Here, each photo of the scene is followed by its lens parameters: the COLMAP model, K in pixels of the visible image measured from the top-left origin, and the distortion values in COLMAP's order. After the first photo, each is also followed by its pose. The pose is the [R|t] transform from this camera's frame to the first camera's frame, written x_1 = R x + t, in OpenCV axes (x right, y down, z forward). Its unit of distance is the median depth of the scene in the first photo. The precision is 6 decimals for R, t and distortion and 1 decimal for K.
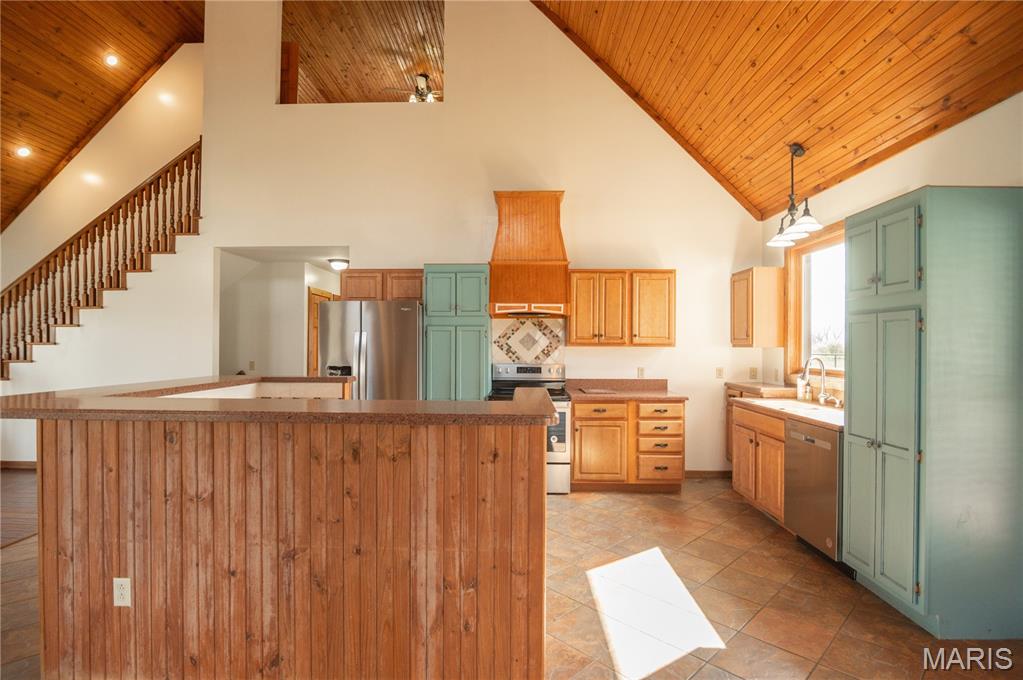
lens RADIAL K [[499.3, 0, 511.5], [0, 499.3, 340.0], [0, 0, 1]] dist [-0.025200, 0.000420]
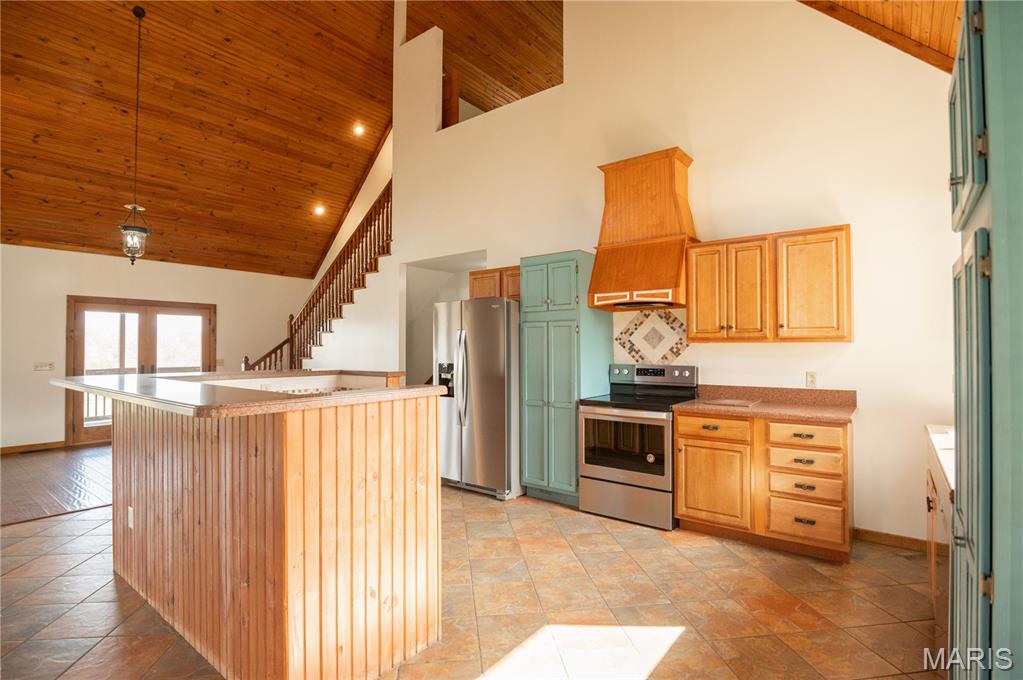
lens RADIAL K [[499.3, 0, 511.5], [0, 499.3, 340.0], [0, 0, 1]] dist [-0.025200, 0.000420]
pose [[0.799983, -0.014971, -0.599836, 0.362021], [0.009144, 0.999877, -0.012761, 0.016037], [0.599953, 0.004723, 0.800021, 0.210652]]
